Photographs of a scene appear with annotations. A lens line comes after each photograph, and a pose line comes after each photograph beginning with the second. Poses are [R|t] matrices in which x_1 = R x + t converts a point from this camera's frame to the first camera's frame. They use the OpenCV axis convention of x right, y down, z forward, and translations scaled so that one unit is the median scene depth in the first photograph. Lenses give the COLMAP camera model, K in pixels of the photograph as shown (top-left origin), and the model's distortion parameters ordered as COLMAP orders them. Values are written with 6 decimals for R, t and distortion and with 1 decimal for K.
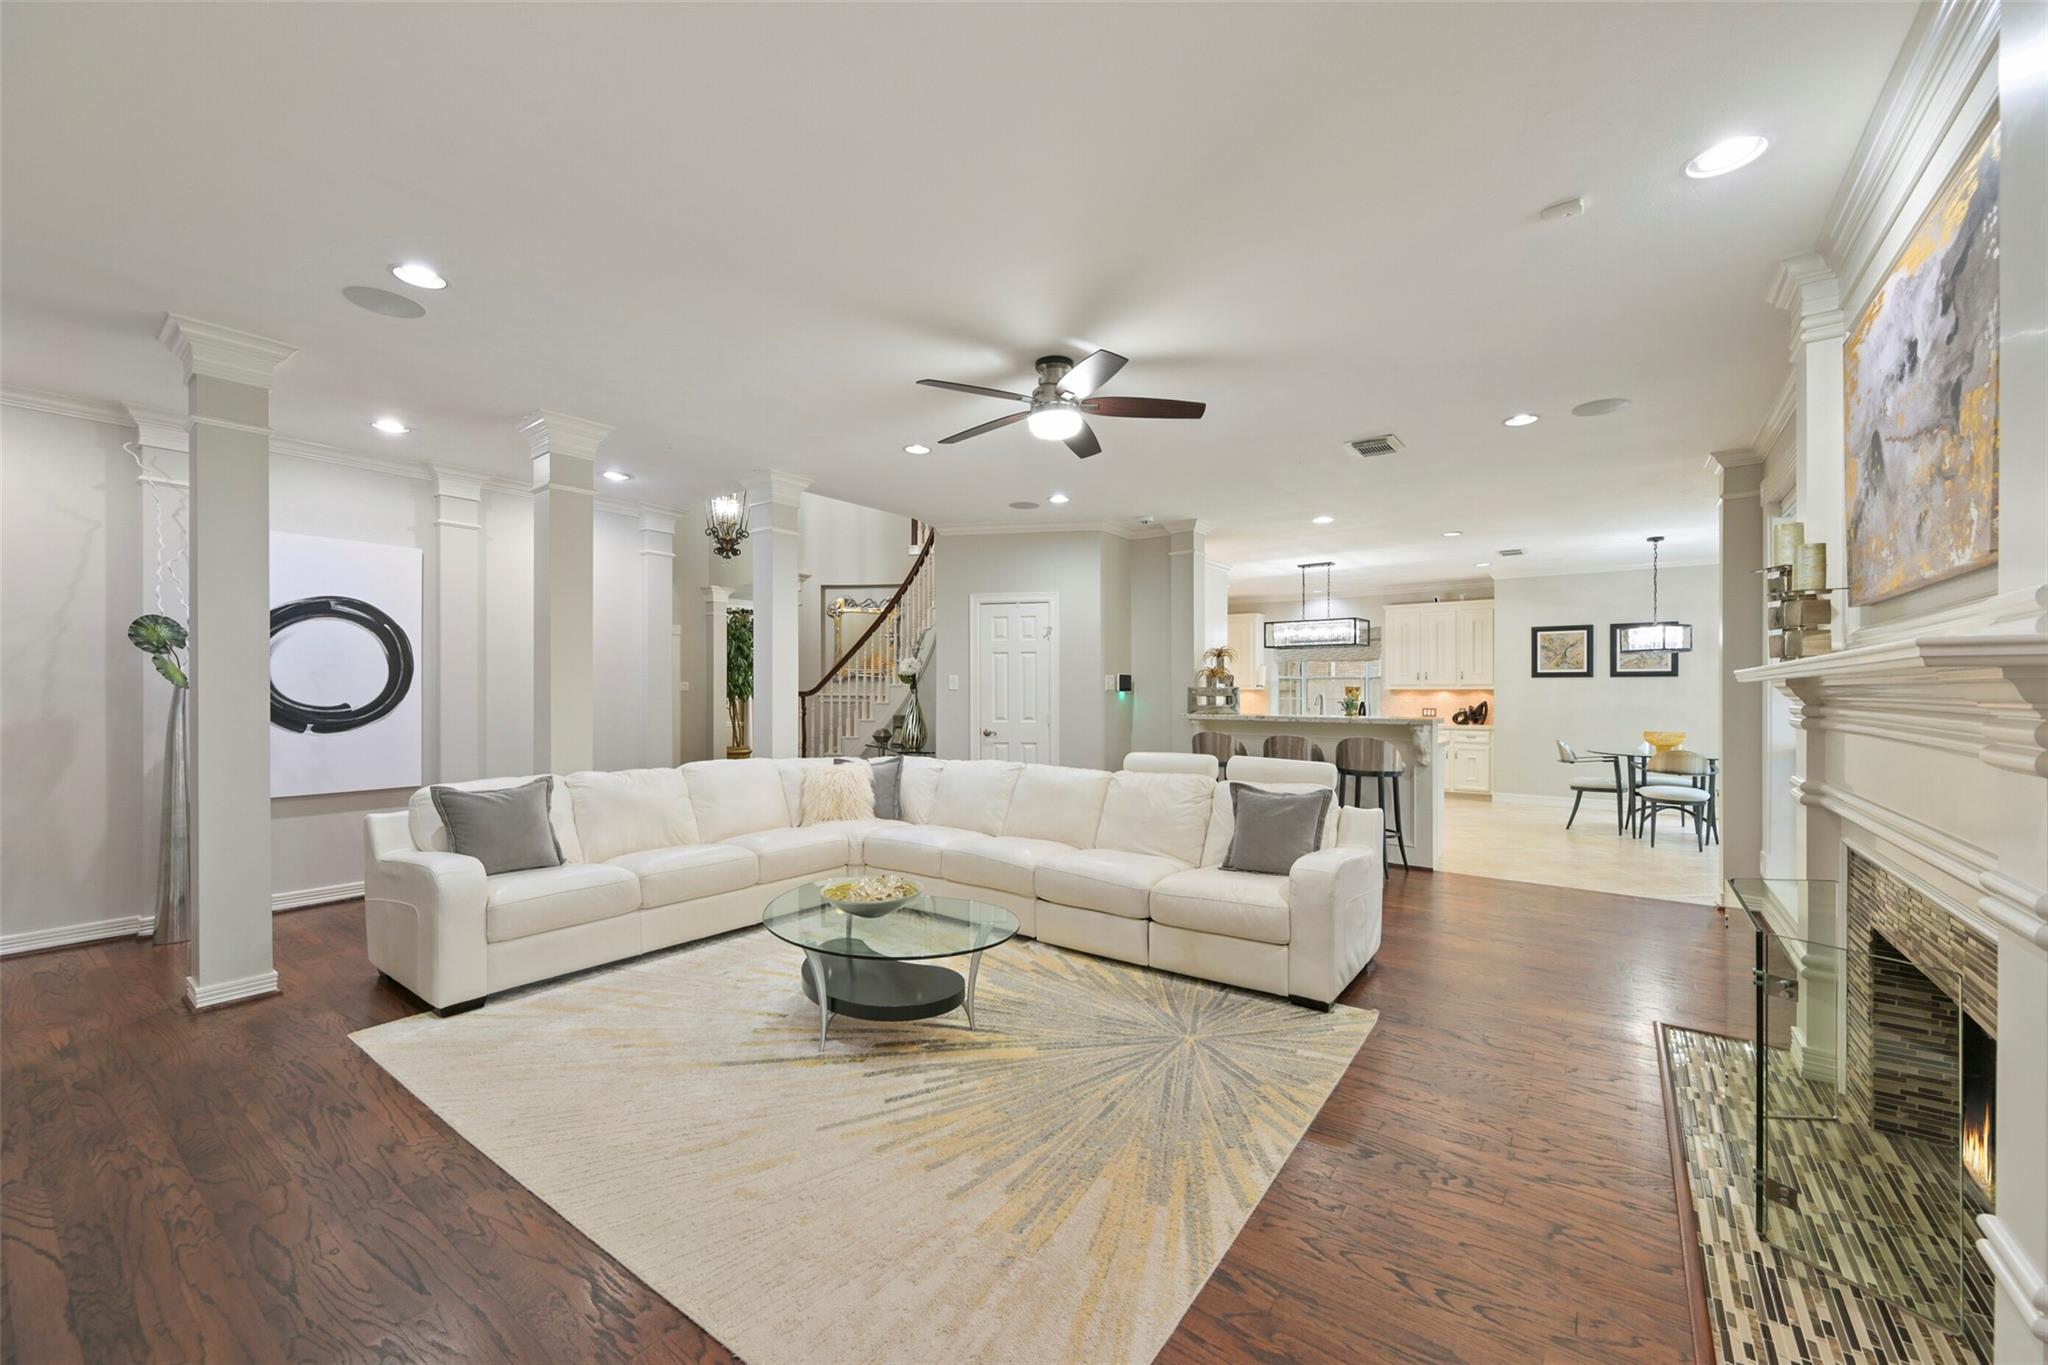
lens RADIAL K [[806.7, 0, 1016.9], [0, 806.7, 690.9], [0, 0, 1]] dist [0.003593, 0.000460]
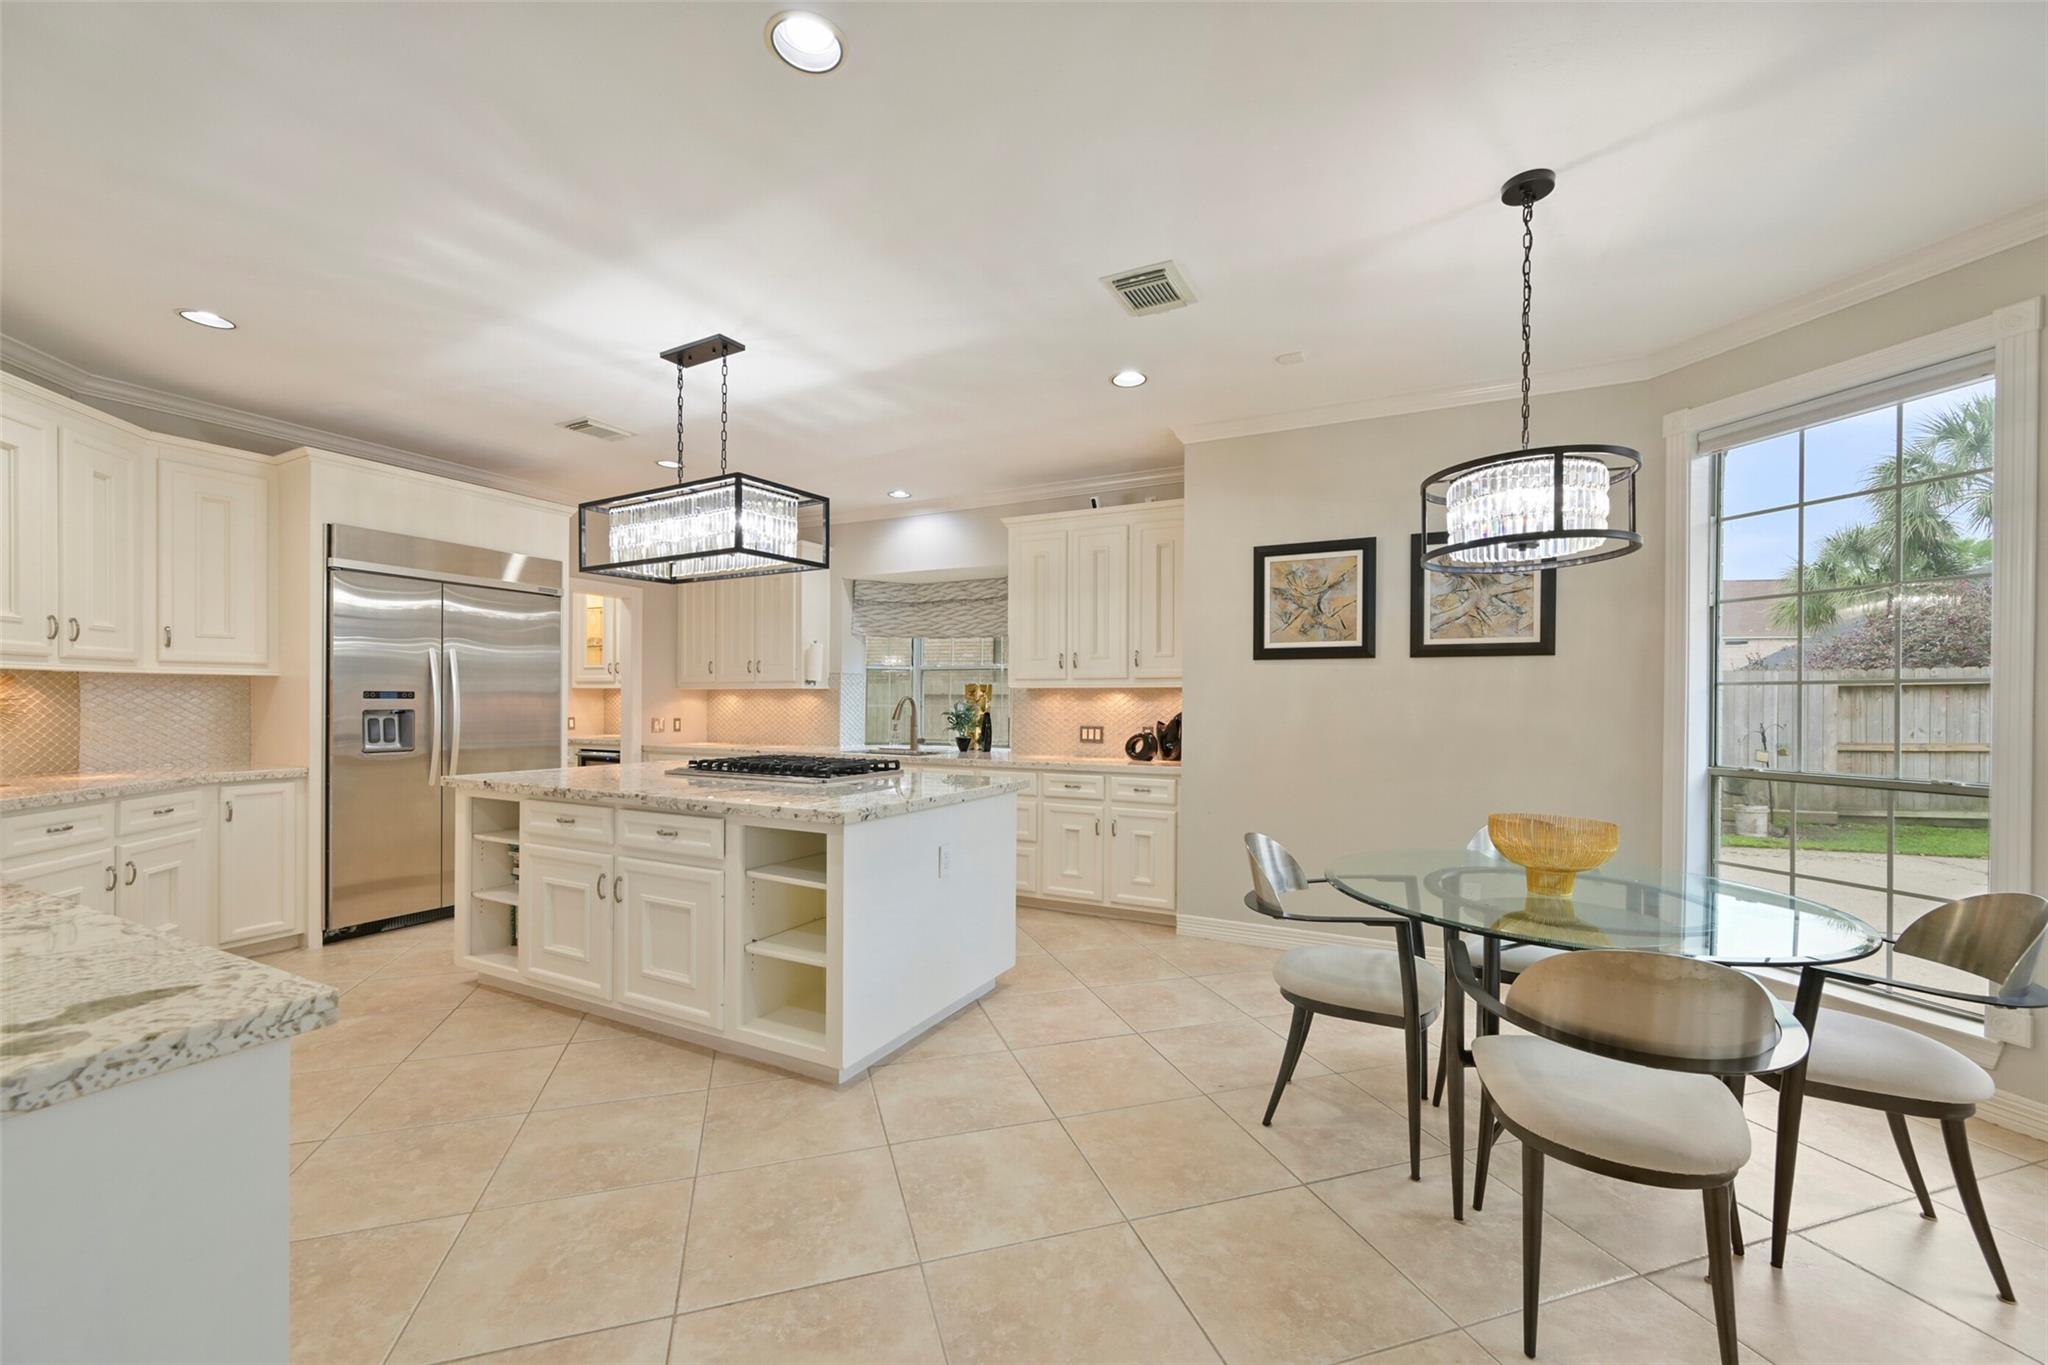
lens RADIAL K [[806.7, 0, 1029.4], [0, 806.7, 701.7], [0, 0, 1]] dist [0.003593, 0.000460]
pose [[0.986261, -0.001146, 0.165191, 0.444446], [-0.000565, 0.999947, 0.010312, 0.001863], [-0.165194, -0.010263, 0.986208, 0.585028]]
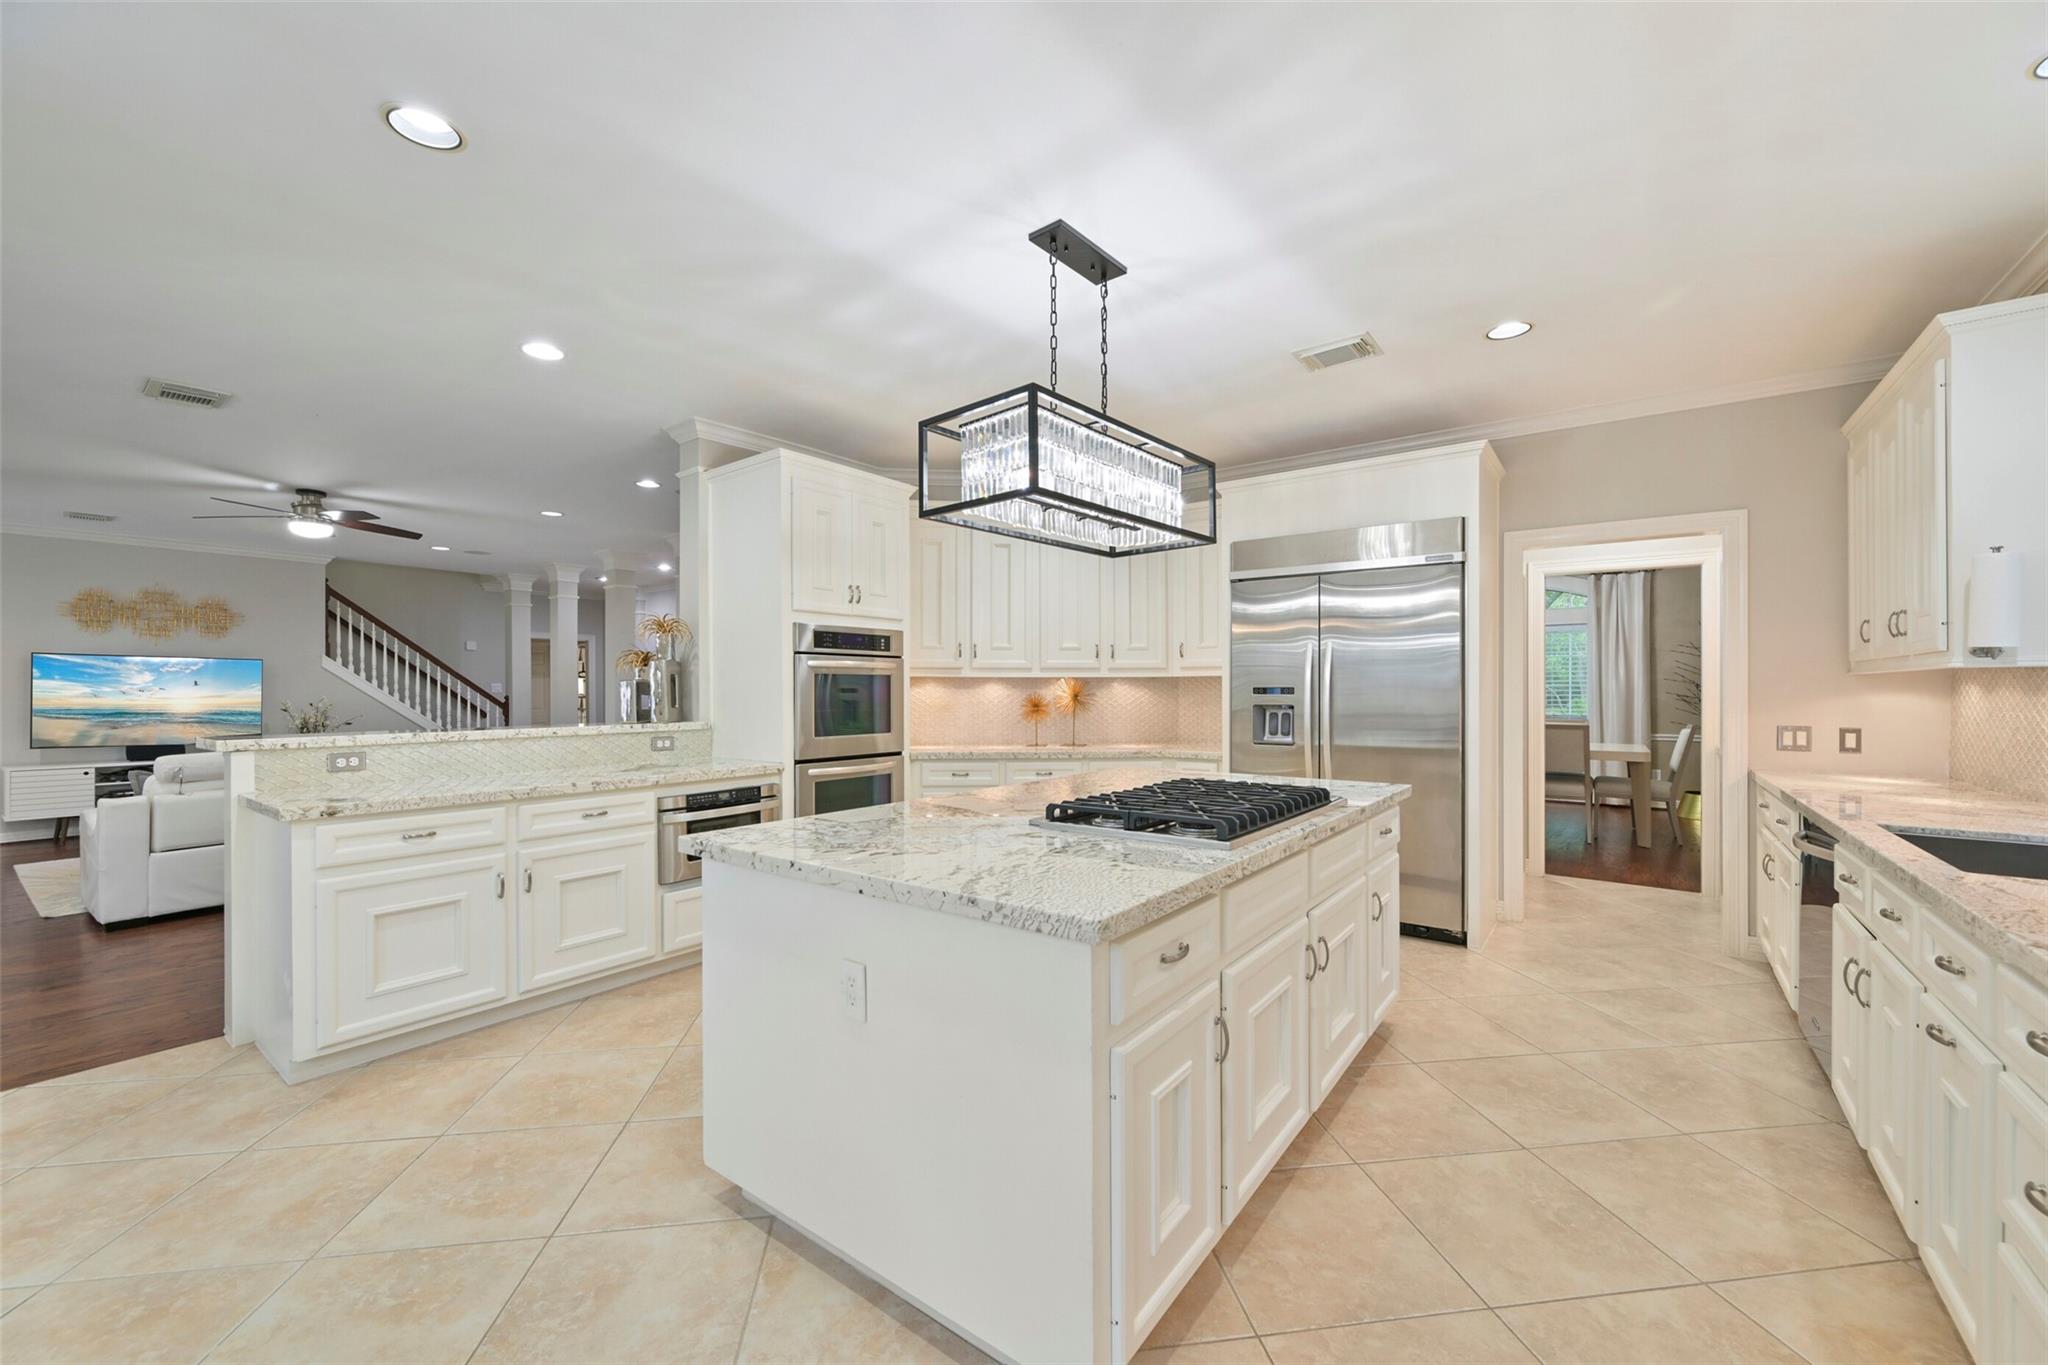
lens RADIAL K [[806.7, 0, 1033.9], [0, 806.7, 690.2], [0, 0, 1]] dist [0.003593, 0.000460]
pose [[-0.004735, -0.005450, -0.999974, 0.806911], [0.010938, 0.999925, -0.005502, 0.005445], [0.999929, -0.010964, -0.004675, 1.251639]]
